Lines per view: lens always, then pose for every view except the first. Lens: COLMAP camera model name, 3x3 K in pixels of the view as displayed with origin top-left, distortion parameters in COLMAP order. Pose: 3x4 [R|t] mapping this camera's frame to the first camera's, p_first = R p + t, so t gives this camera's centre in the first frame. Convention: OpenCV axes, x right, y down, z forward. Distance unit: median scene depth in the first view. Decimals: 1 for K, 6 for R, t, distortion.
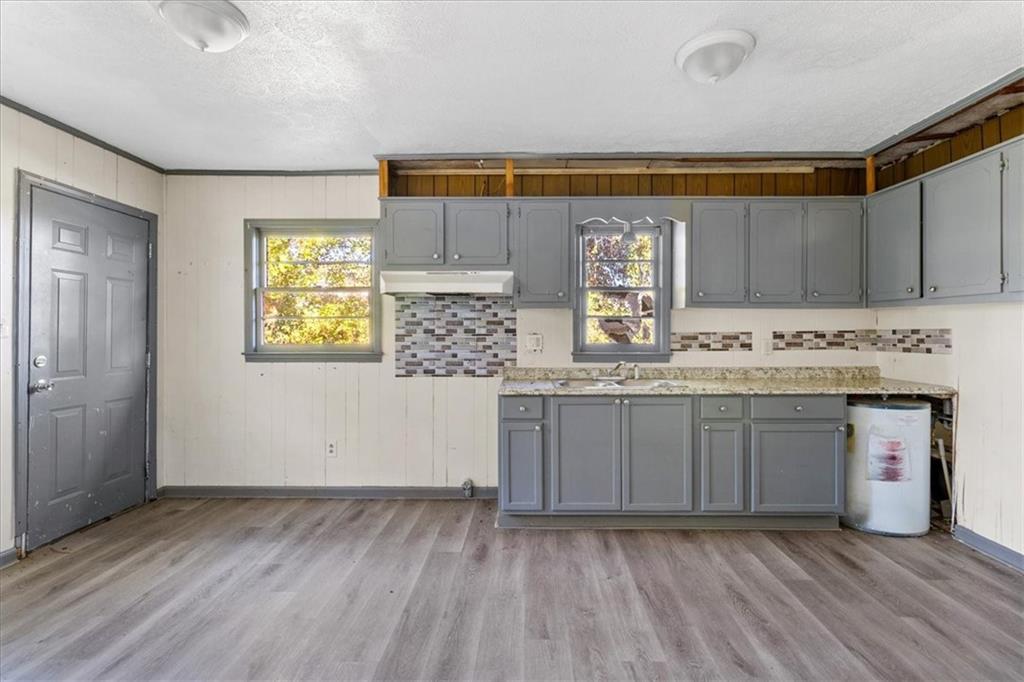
lens RADIAL K [[475.6, 0, 513.4], [0, 475.6, 334.1], [0, 0, 1]] dist [-0.001611, -0.000229]
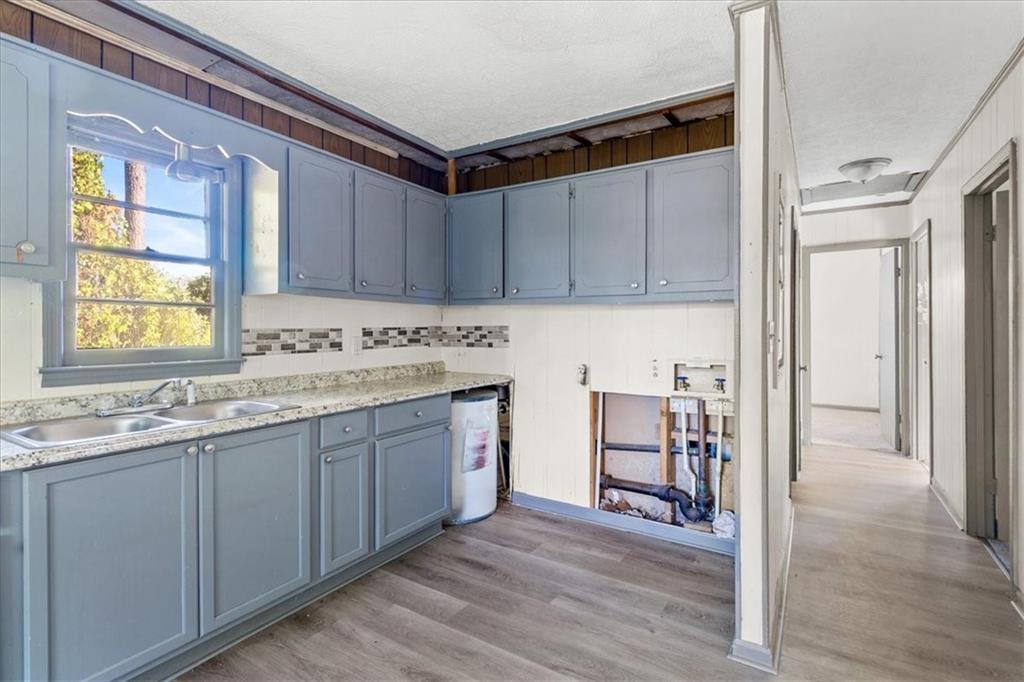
lens RADIAL K [[475.6, 0, 517.9], [0, 475.6, 331.6], [0, 0, 1]] dist [-0.001611, -0.000229]
pose [[0.485923, -0.003775, 0.873994, -0.087598], [0.003283, 0.999991, 0.002494, 0.000292], [-0.873996, 0.001657, 0.485931, 0.388327]]
